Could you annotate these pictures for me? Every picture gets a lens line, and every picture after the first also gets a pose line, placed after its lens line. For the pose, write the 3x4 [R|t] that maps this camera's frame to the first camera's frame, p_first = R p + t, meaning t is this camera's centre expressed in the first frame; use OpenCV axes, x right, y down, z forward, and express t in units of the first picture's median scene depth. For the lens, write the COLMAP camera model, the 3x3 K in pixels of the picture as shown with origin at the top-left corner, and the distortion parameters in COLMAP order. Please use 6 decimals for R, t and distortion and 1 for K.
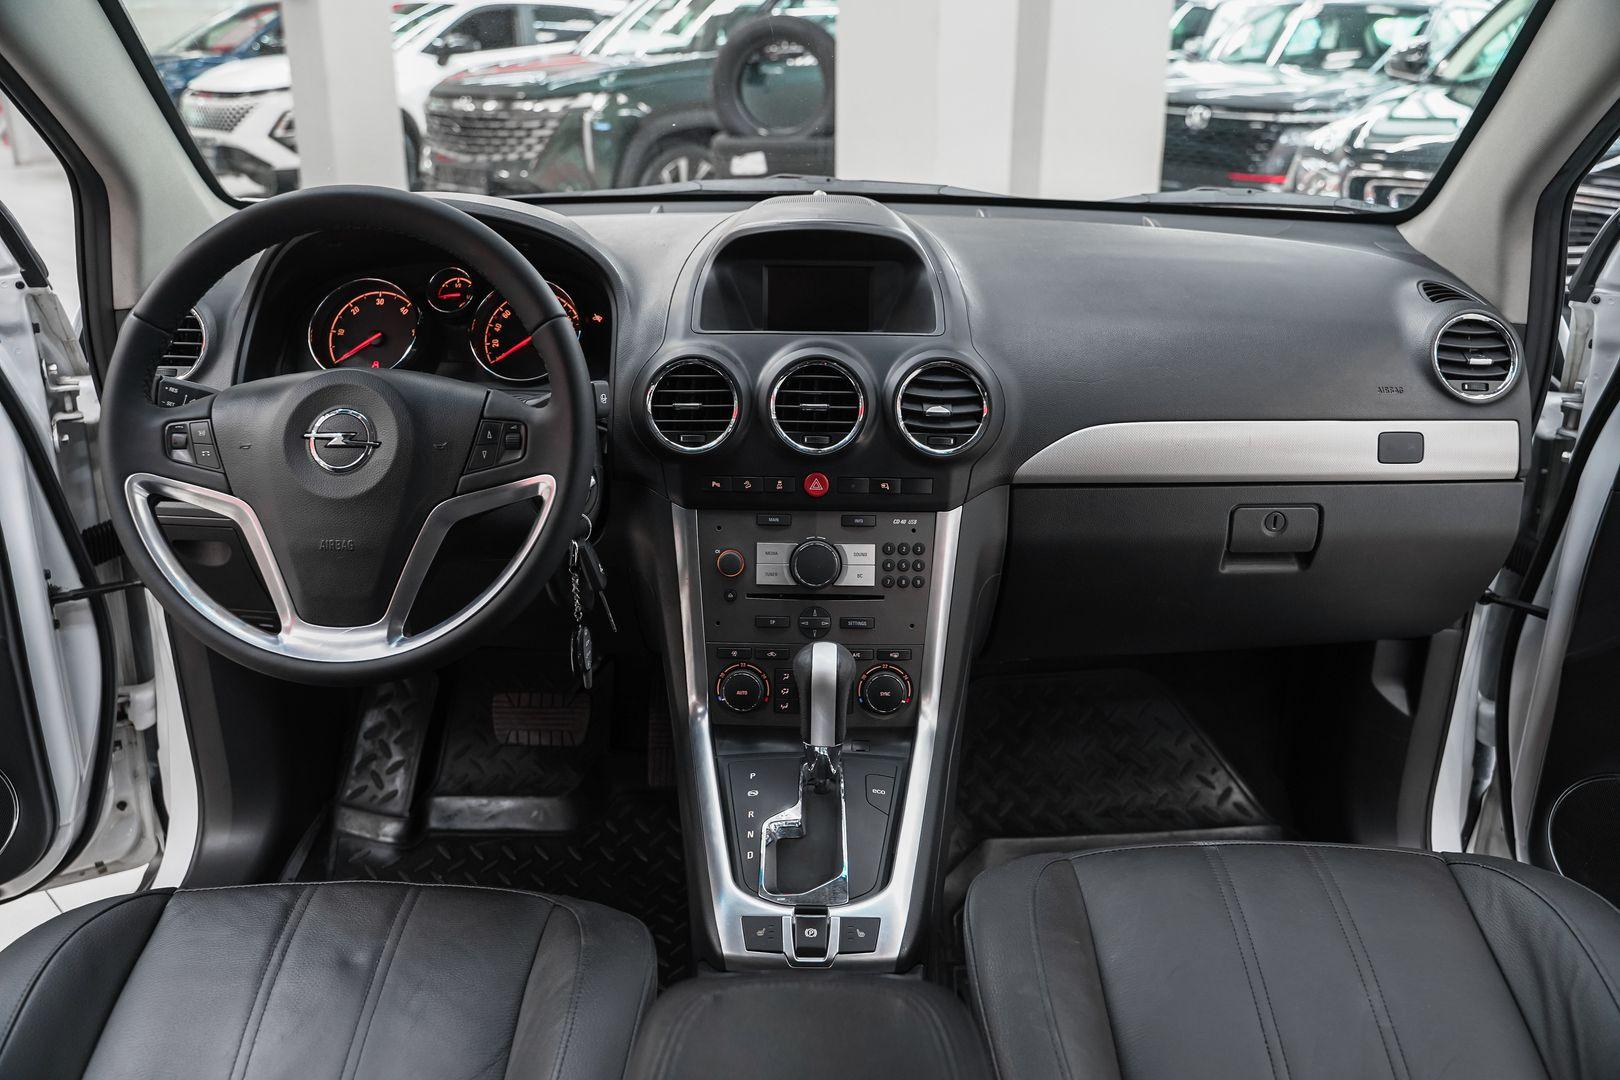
lens RADIAL K [[1335.4, 0, 825.6], [0, 1335.4, 545.4], [0, 0, 1]] dist [-0.112781, 0.078829]
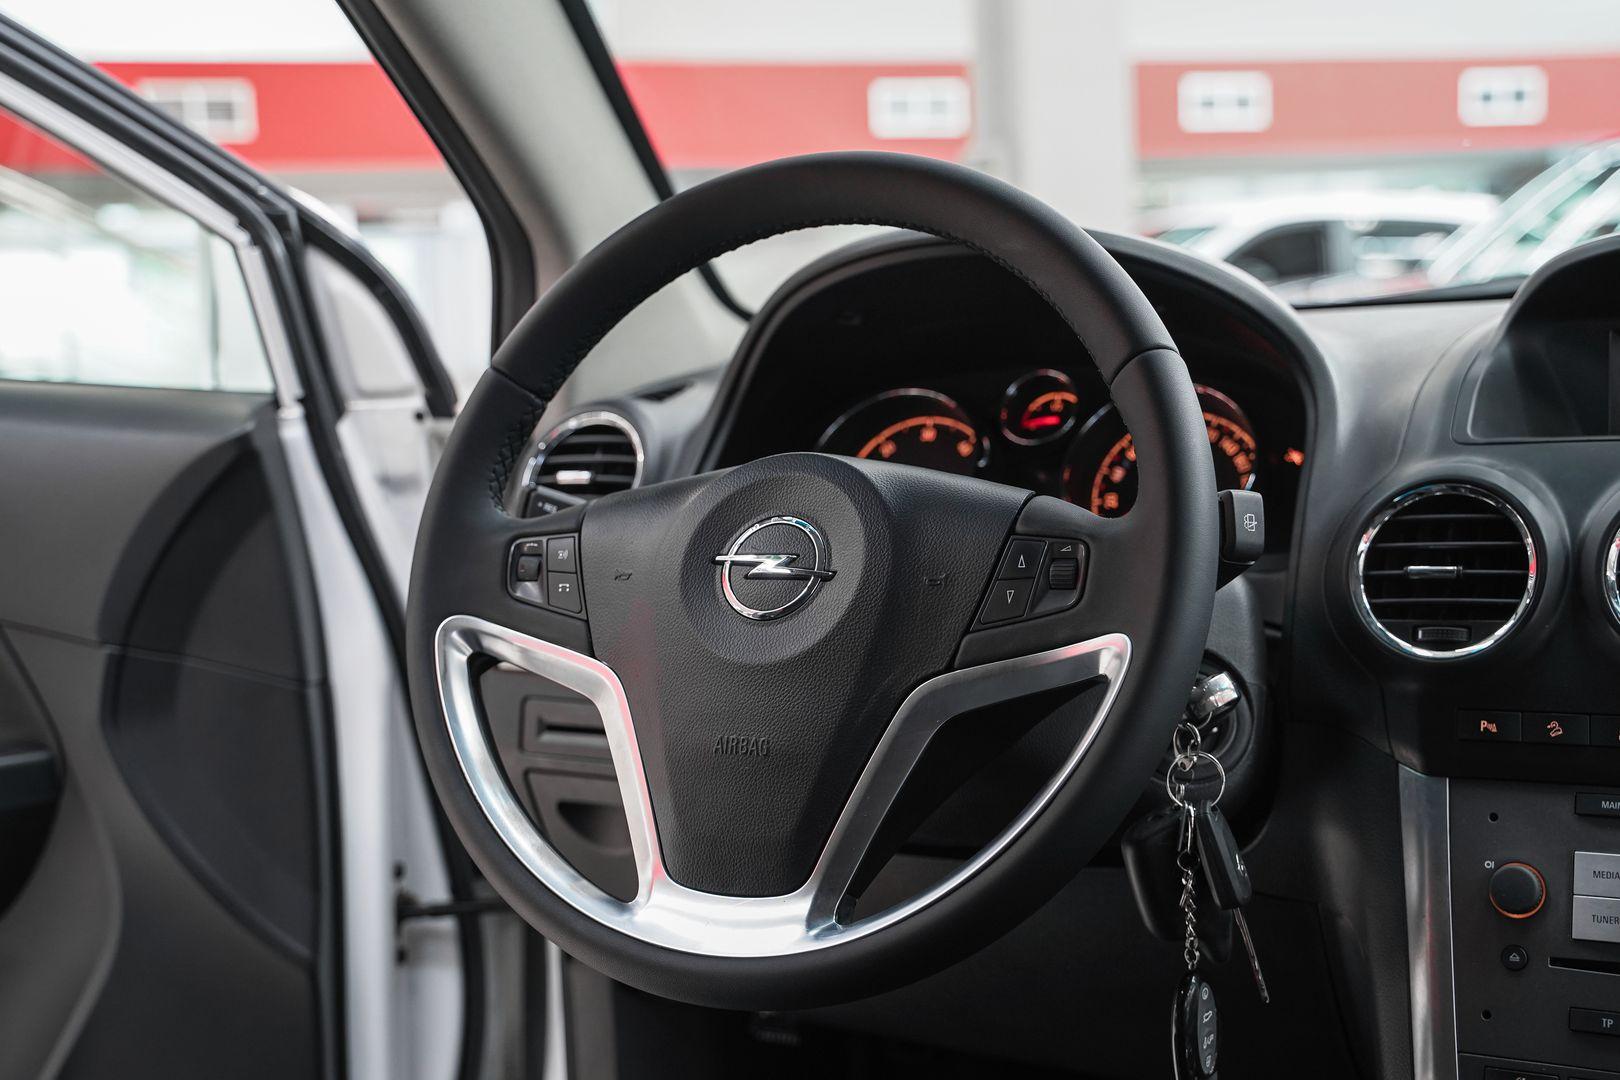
lens RADIAL K [[2145.3, 0, 793.5], [0, 2145.3, 514.9], [0, 0, 1]] dist [0.050303, 0.000000]
pose [[0.890719, -0.007502, -0.454492, 0.052511], [-0.116436, 0.962739, -0.244084, 0.102510], [0.439388, 0.270329, 0.856656, 0.164289]]
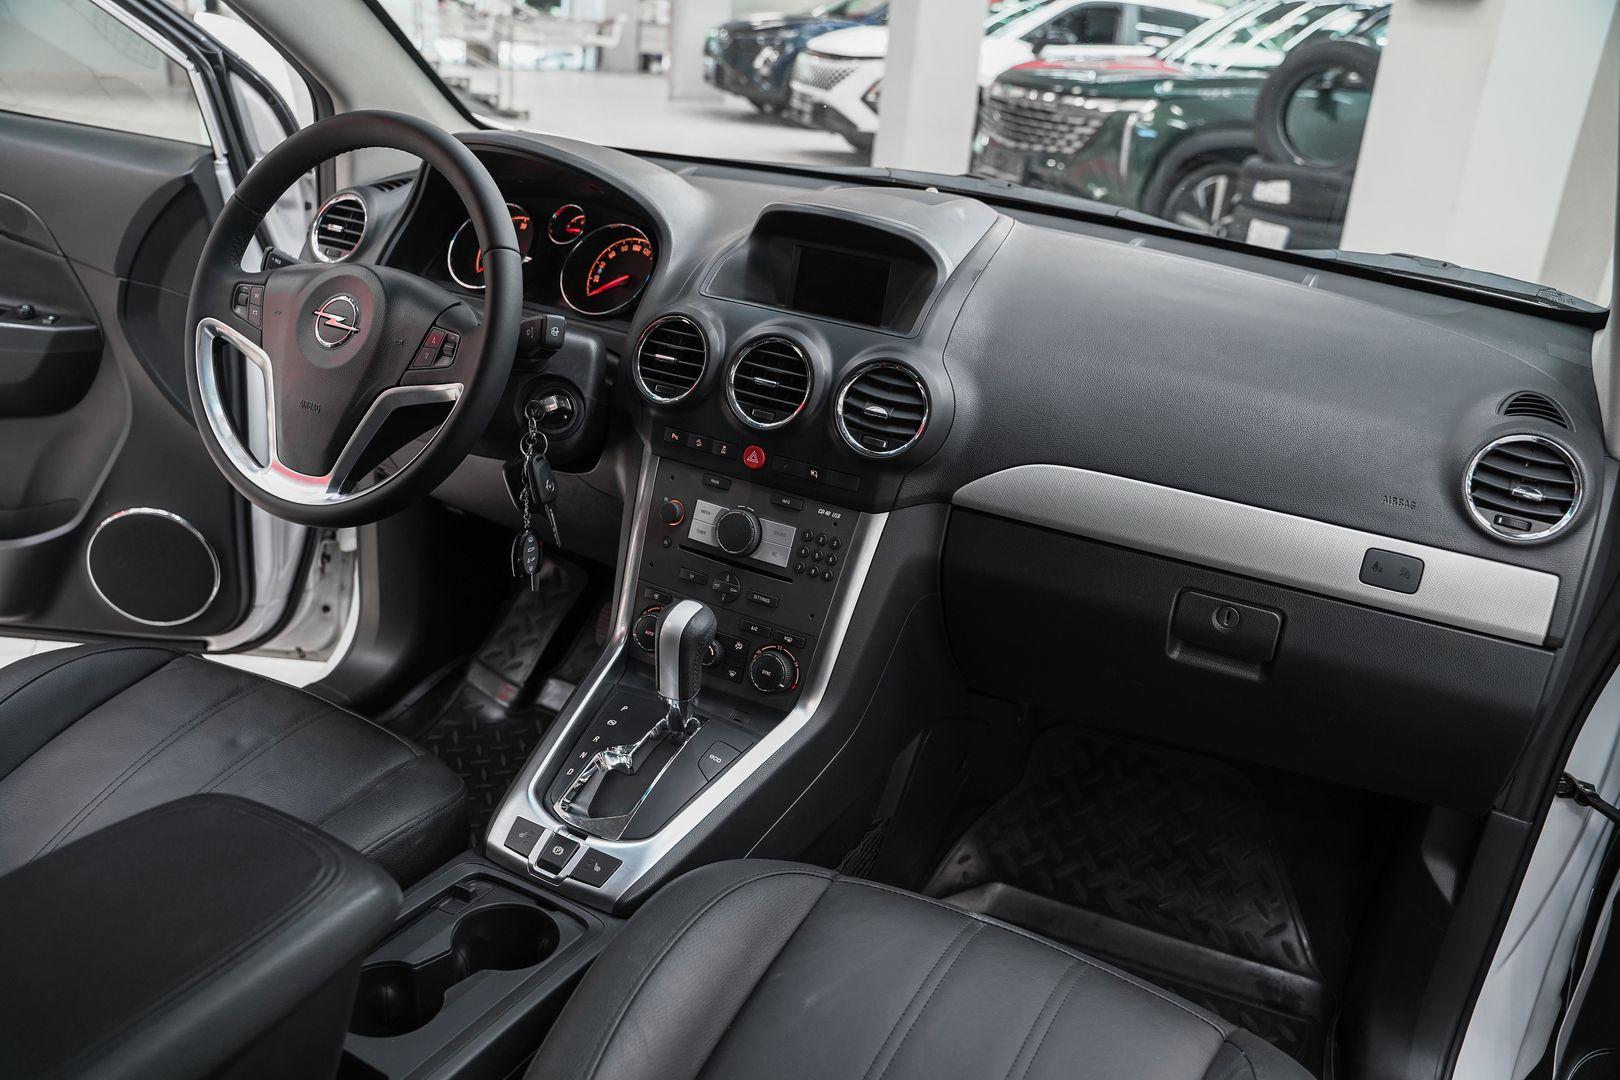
lens RADIAL K [[1335.4, 0, 818.1], [0, 1335.4, 546.4], [0, 0, 1]] dist [-0.112781, 0.078829]
pose [[0.882304, 0.245913, -0.401331, 0.450124], [-0.245944, 0.967869, 0.052360, -0.043240], [0.401312, 0.052507, 0.914435, 0.078963]]
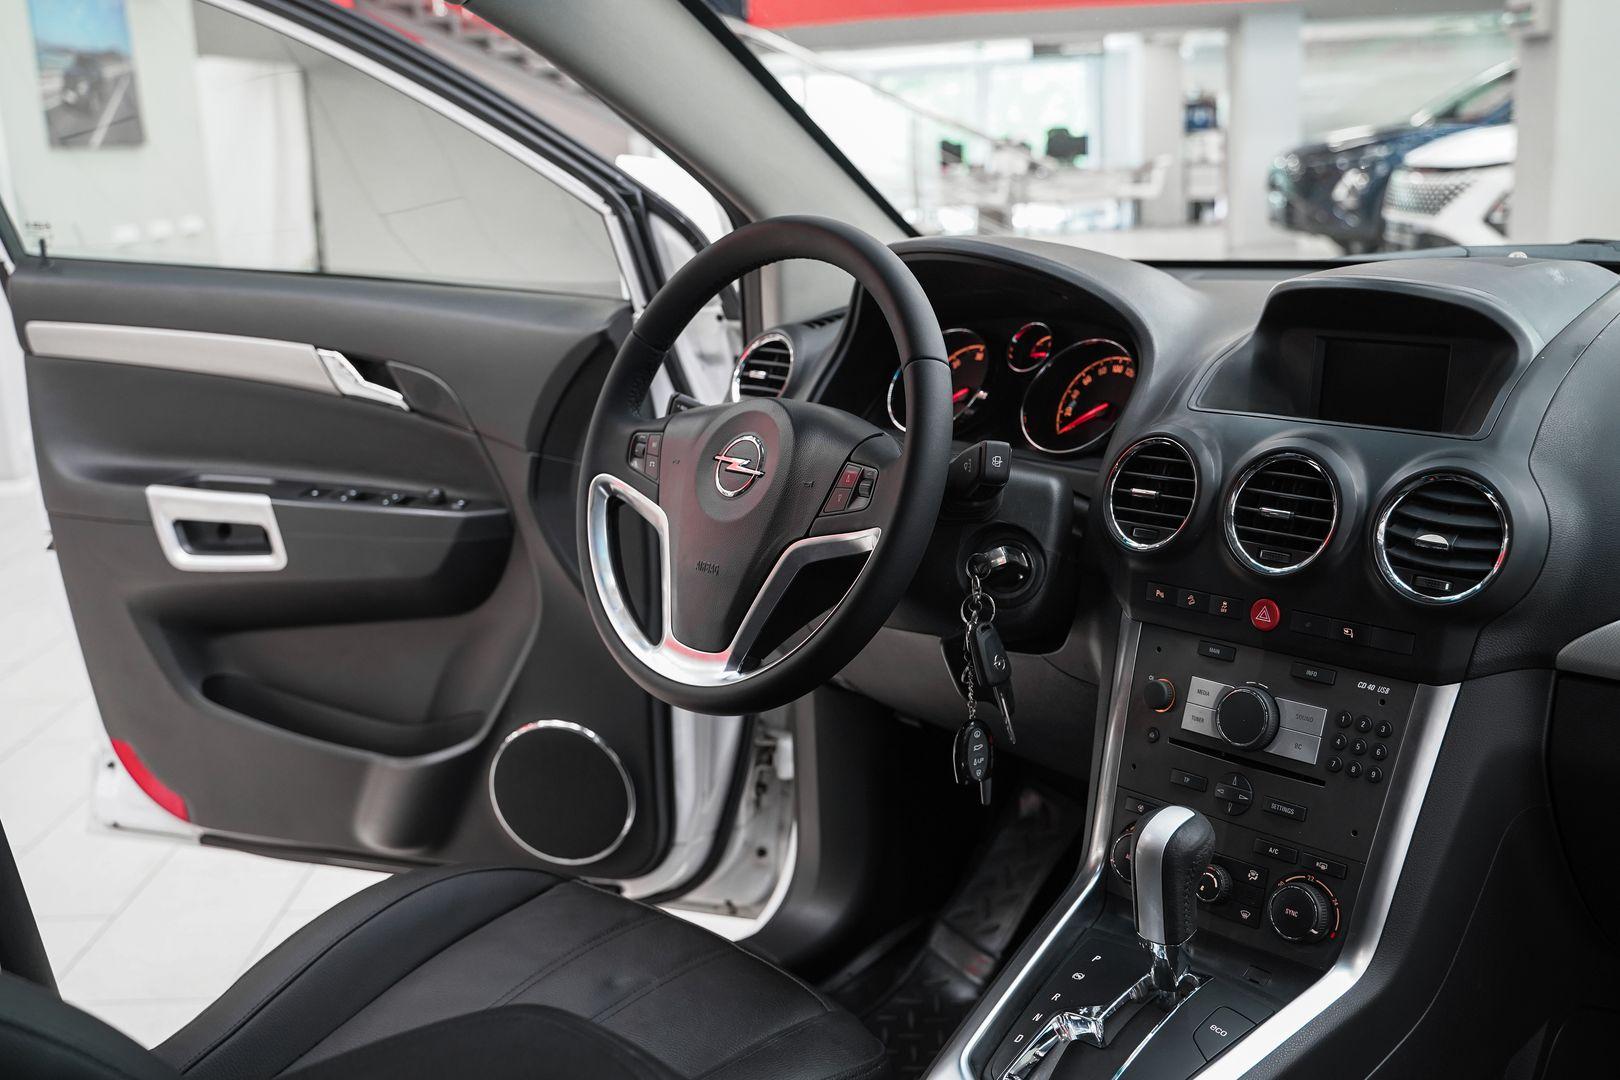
lens RADIAL K [[1694.0, 0, 774.2], [0, 1694.0, 517.8], [0, 0, 1]] dist [-0.043643, 0.000000]
pose [[0.661523, 0.125399, -0.739366, 0.493908], [-0.224003, 0.973951, -0.035233, -0.002435], [0.715688, 0.188928, 0.672381, 0.137282]]
